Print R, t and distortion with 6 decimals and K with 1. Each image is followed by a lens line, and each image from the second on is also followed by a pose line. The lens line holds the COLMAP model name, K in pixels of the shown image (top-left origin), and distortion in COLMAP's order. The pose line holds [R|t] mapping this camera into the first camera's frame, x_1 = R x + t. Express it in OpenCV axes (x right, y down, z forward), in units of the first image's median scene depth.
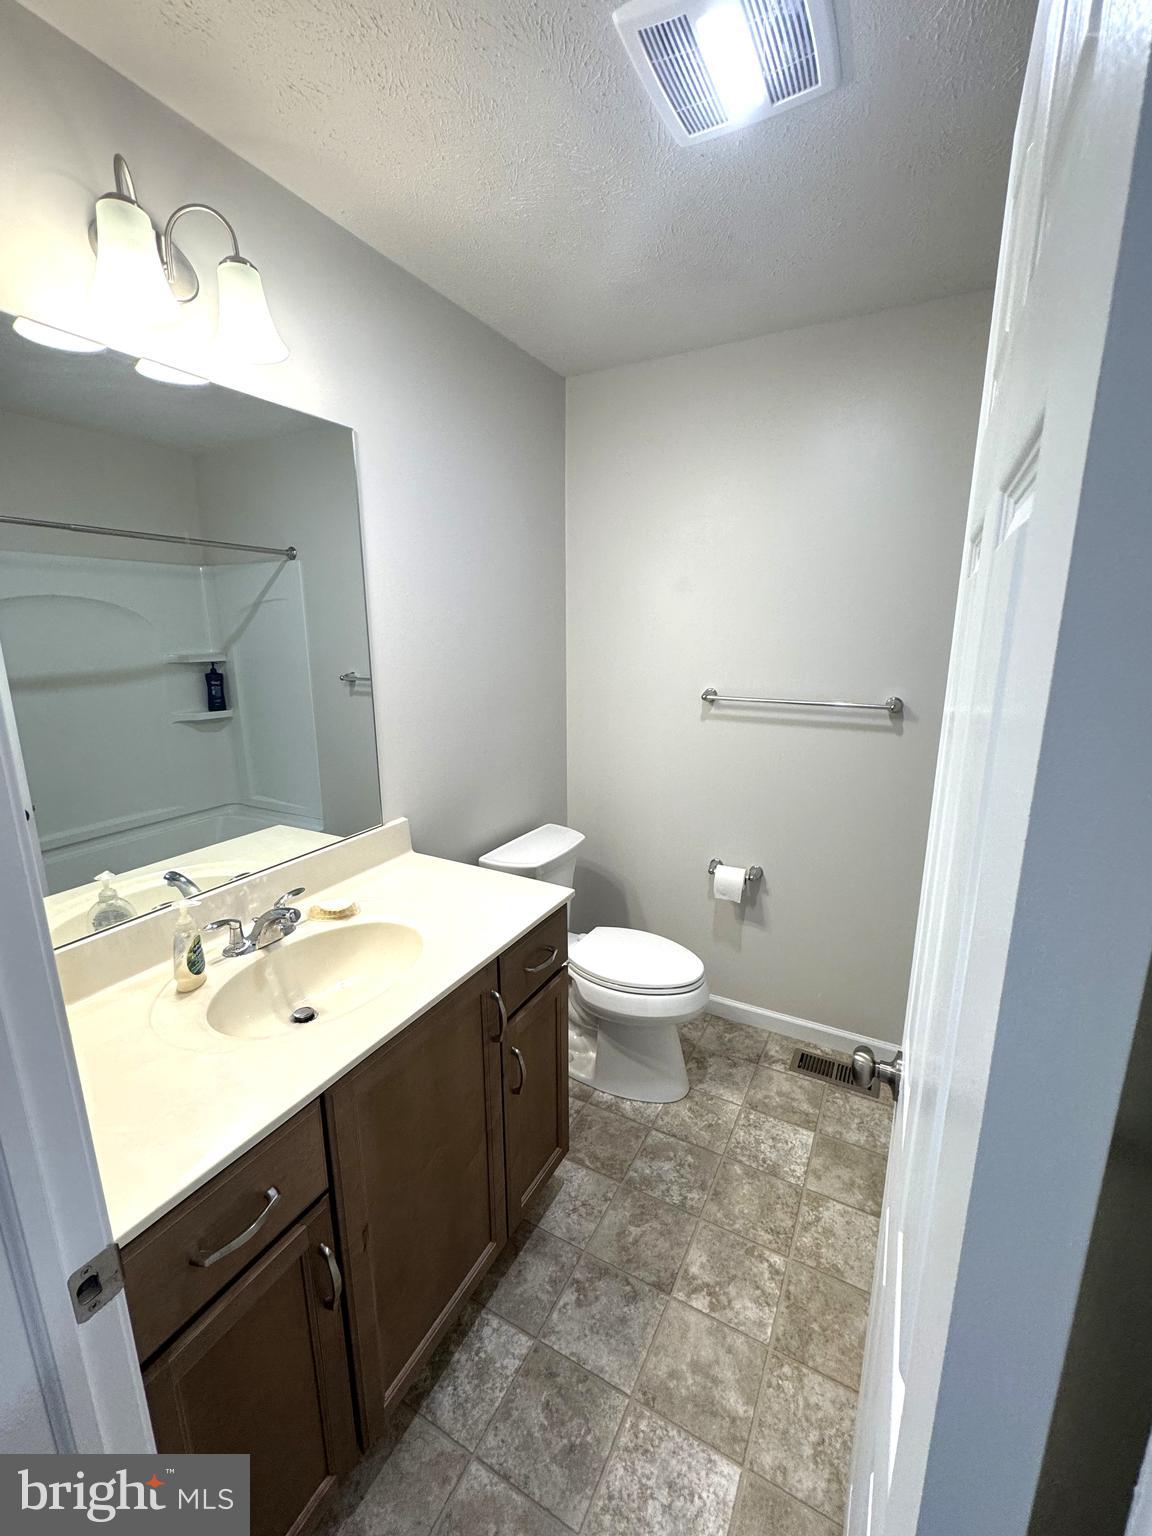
lens RADIAL K [[620.3, 0, 582.8], [0, 620.3, 767.6], [0, 0, 1]] dist [-0.001865, -0.000252]
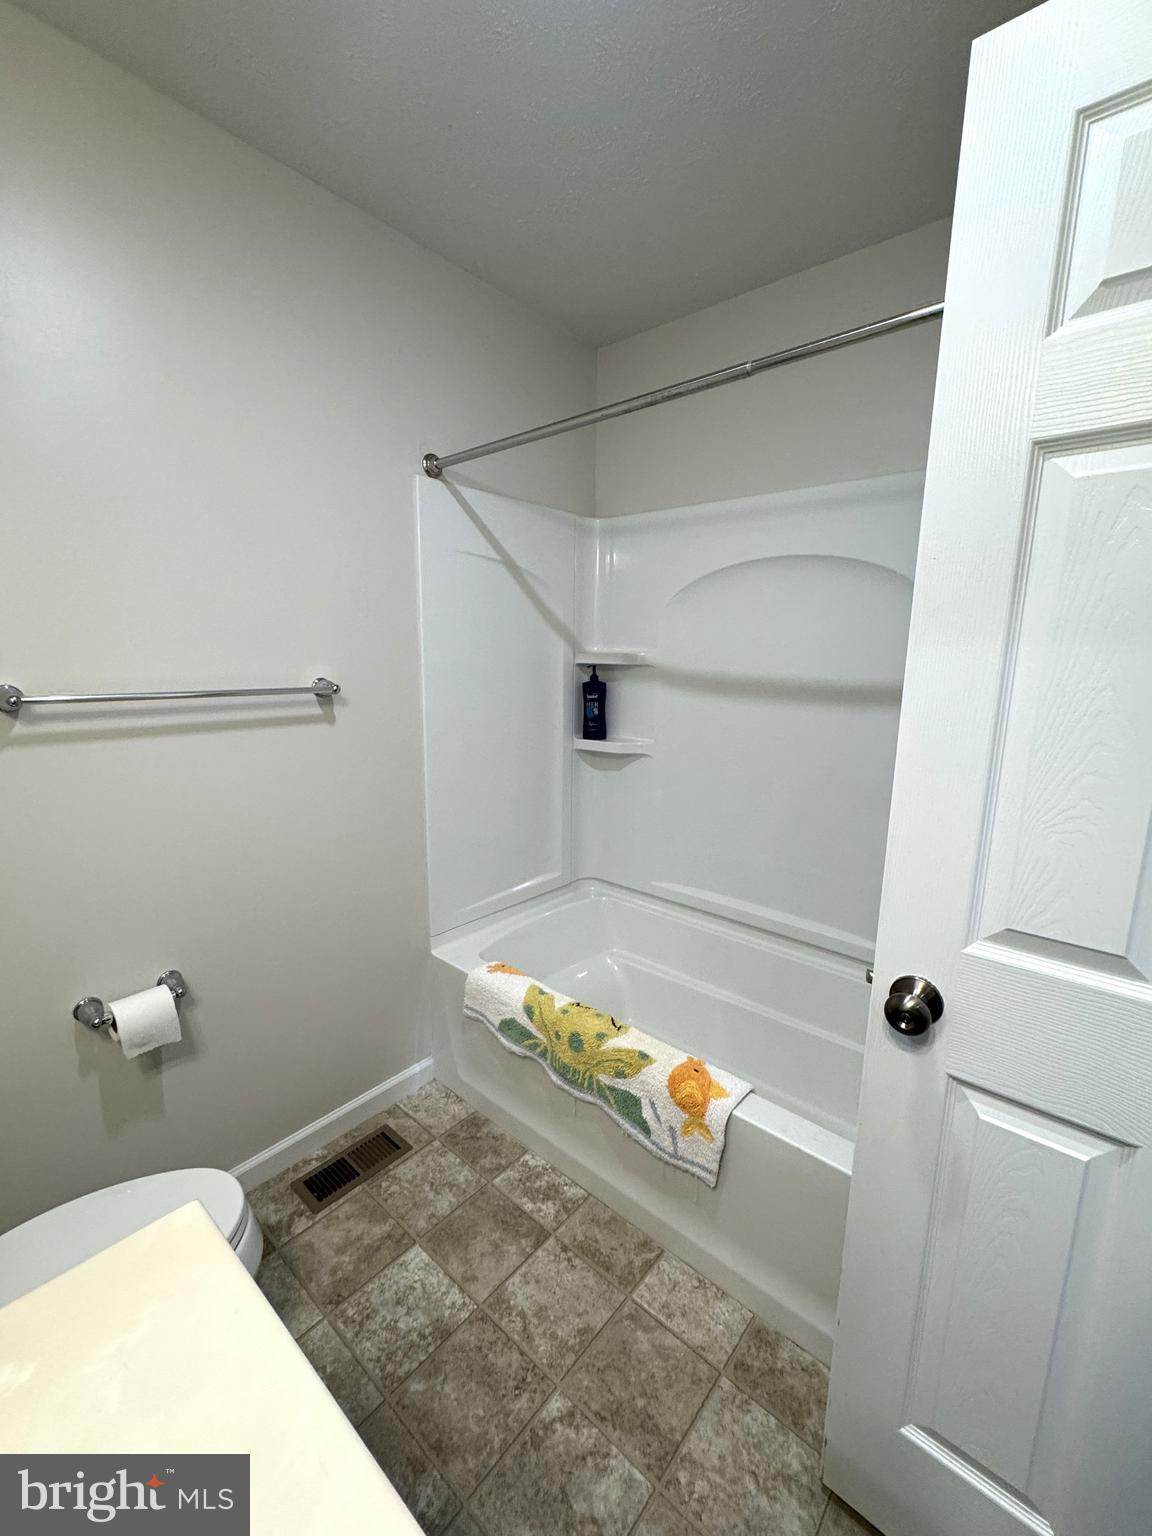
lens RADIAL K [[620.3, 0, 576.2], [0, 620.3, 777.0], [0, 0, 1]] dist [-0.001865, -0.000252]
pose [[0.223456, -0.182824, 0.957415, -0.235532], [0.196429, 0.970546, 0.139486, -0.042992], [-0.954716, 0.156895, 0.252787, 0.597011]]
